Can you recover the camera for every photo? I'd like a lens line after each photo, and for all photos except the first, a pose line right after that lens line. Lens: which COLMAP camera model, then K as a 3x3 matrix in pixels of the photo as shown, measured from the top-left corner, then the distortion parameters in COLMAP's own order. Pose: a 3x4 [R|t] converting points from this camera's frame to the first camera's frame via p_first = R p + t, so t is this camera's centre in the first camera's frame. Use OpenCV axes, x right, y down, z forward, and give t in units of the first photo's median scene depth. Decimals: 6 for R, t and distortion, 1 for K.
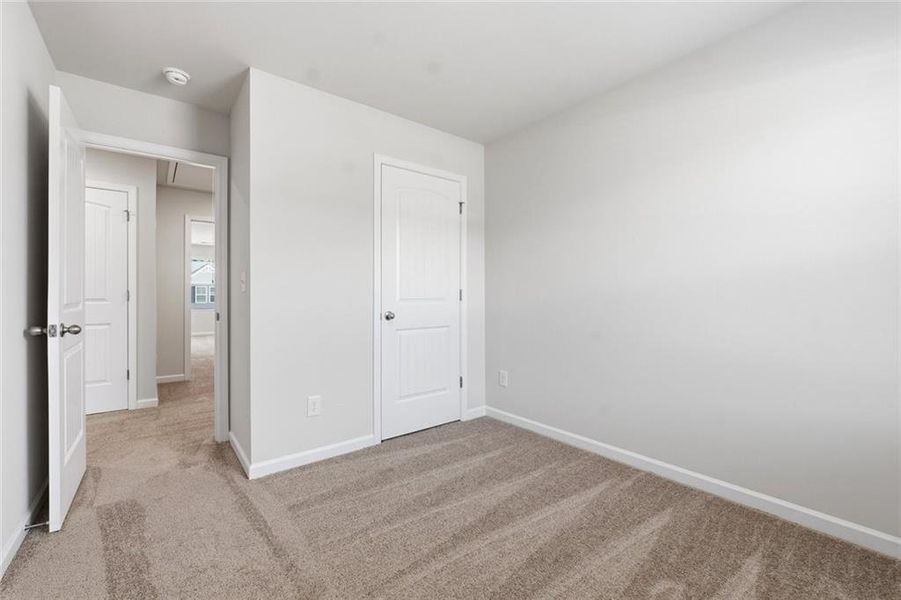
lens RADIAL K [[385.6, 0, 450.4], [0, 385.6, 296.7], [0, 0, 1]] dist [0.008725, 0.000447]
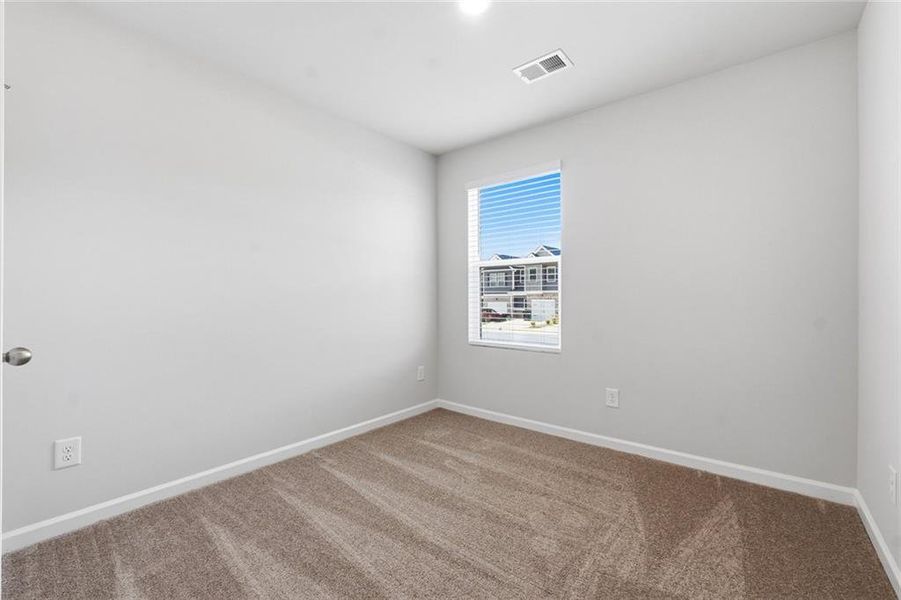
lens RADIAL K [[385.6, 0, 450.4], [0, 385.6, 298.5], [0, 0, 1]] dist [0.008725, 0.000447]
pose [[-0.198463, -0.003696, 0.980101, -0.755927], [0.002303, 0.999988, 0.004237, -0.009043], [-0.980106, 0.003098, -0.198452, 0.873683]]
